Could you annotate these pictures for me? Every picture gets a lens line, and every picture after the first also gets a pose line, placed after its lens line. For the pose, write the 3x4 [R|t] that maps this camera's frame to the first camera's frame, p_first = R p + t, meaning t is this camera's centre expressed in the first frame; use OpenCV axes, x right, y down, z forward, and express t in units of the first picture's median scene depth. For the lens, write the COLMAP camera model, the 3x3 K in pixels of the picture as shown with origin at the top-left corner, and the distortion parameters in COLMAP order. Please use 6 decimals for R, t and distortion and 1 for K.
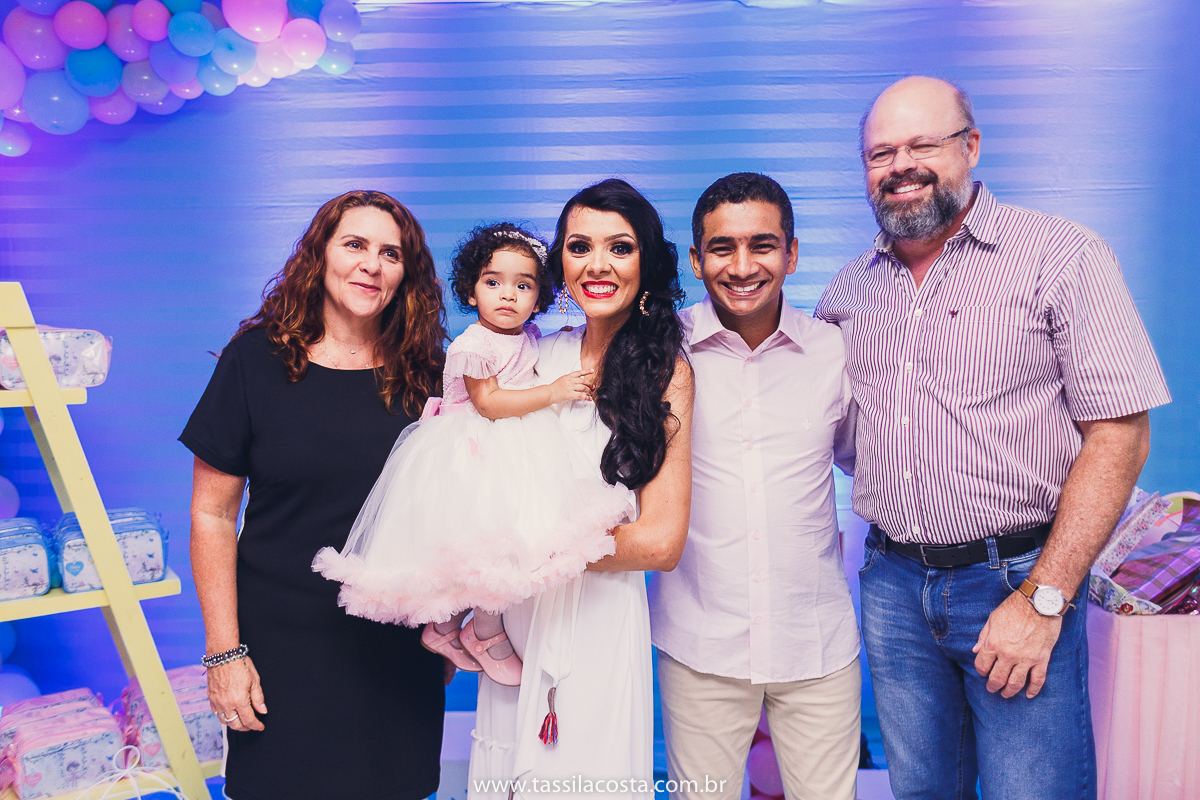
lens RADIAL K [[953.3, 0, 605.0], [0, 953.3, 400.1], [0, 0, 1]] dist [0.012501, 0.022091]
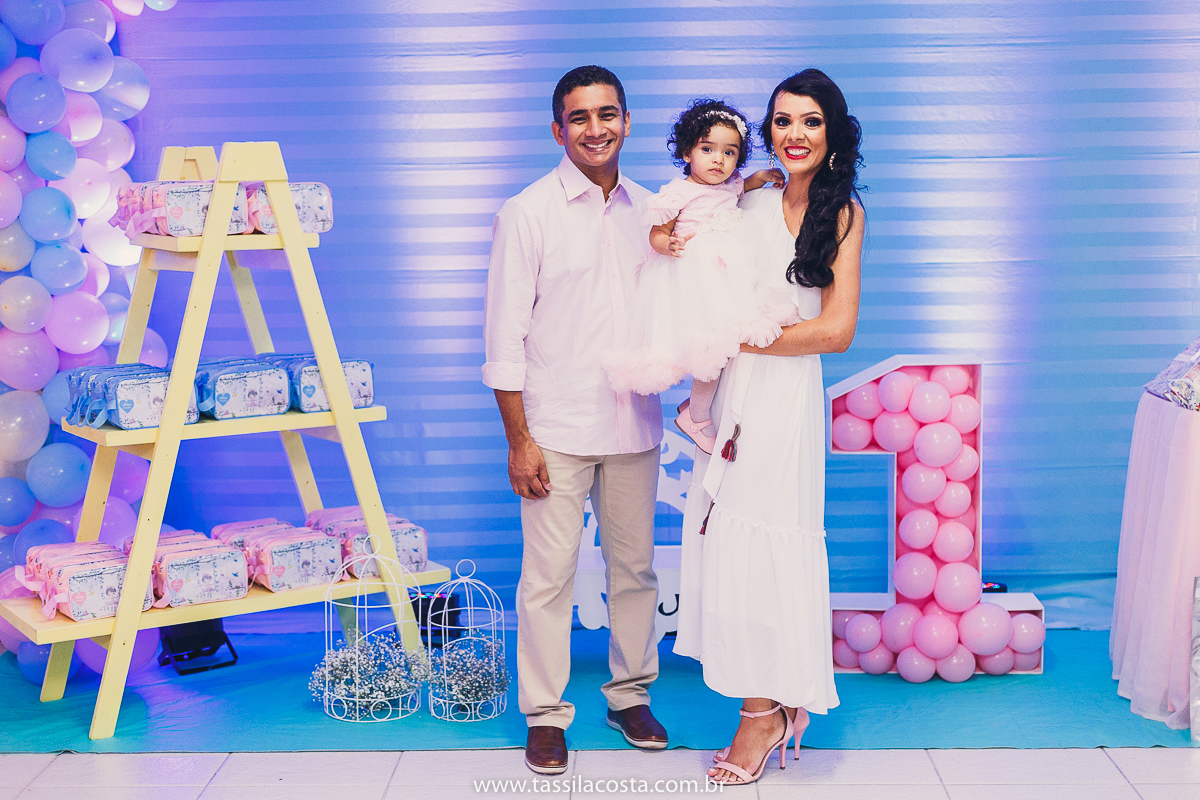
lens RADIAL K [[1806.5, 0, 595.0], [0, 1806.5, 403.6], [0, 0, 1]] dist [-0.012719, 0.000000]
pose [[0.999988, -0.003454, -0.003494, -0.159060], [0.003614, 0.998888, 0.047001, 0.070551], [0.003328, -0.047013, 0.998889, -0.911217]]
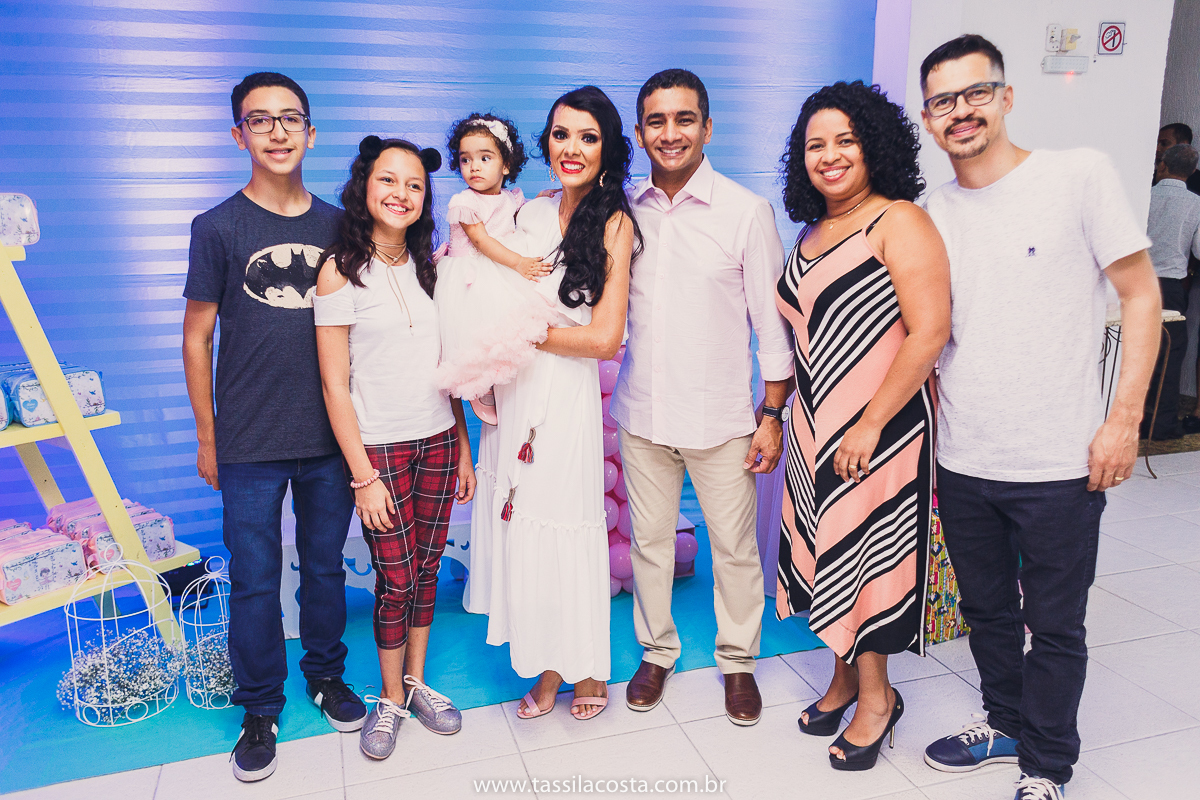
lens RADIAL K [[953.3, 0, 608.7], [0, 953.3, 405.4], [0, 0, 1]] dist [0.012501, 0.022091]
pose [[0.945710, -0.074754, 0.316299, -0.203957], [0.029155, 0.988779, 0.146516, 0.020361], [-0.323703, -0.129340, 0.937277, -0.241824]]
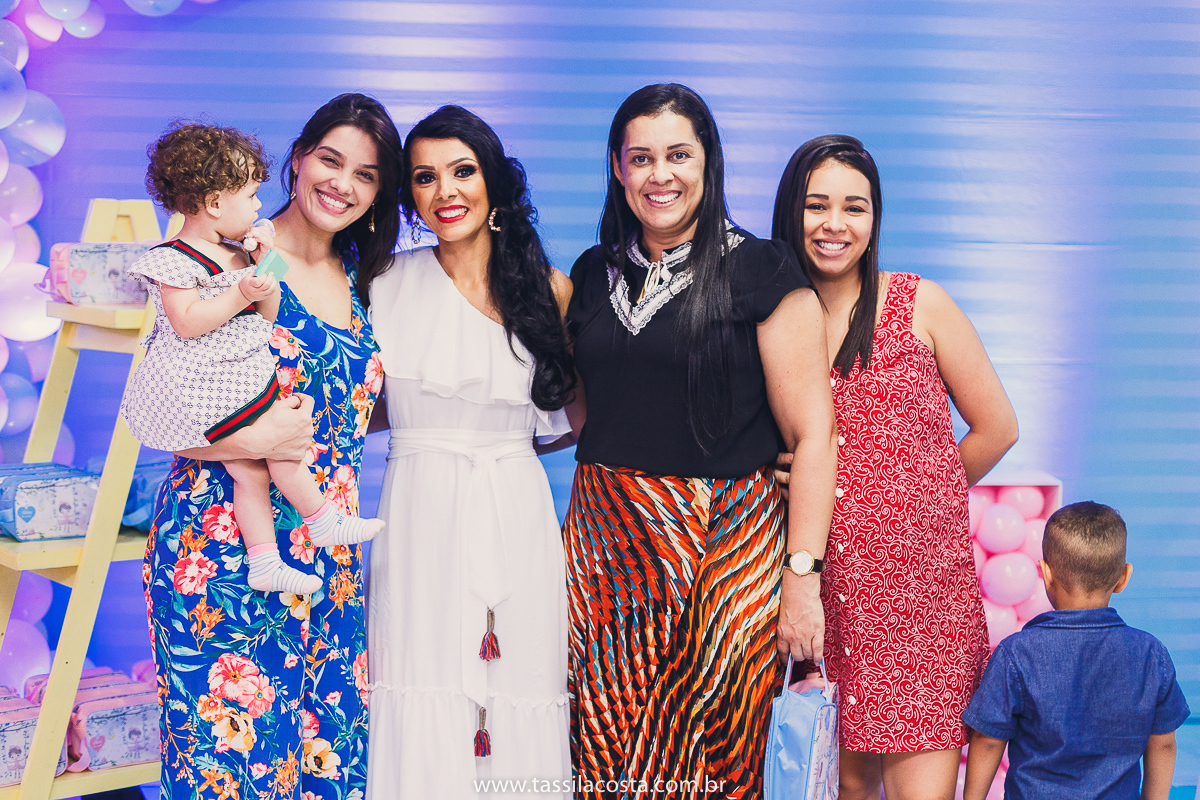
lens RADIAL K [[1806.5, 0, 594.9], [0, 1806.5, 402.3], [0, 0, 1]] dist [-0.012719, 0.000000]
pose [[0.995356, 0.020262, 0.094108, -0.315335], [-0.020710, 0.999778, 0.003790, 0.050290], [-0.094010, -0.005721, 0.995555, -0.618482]]
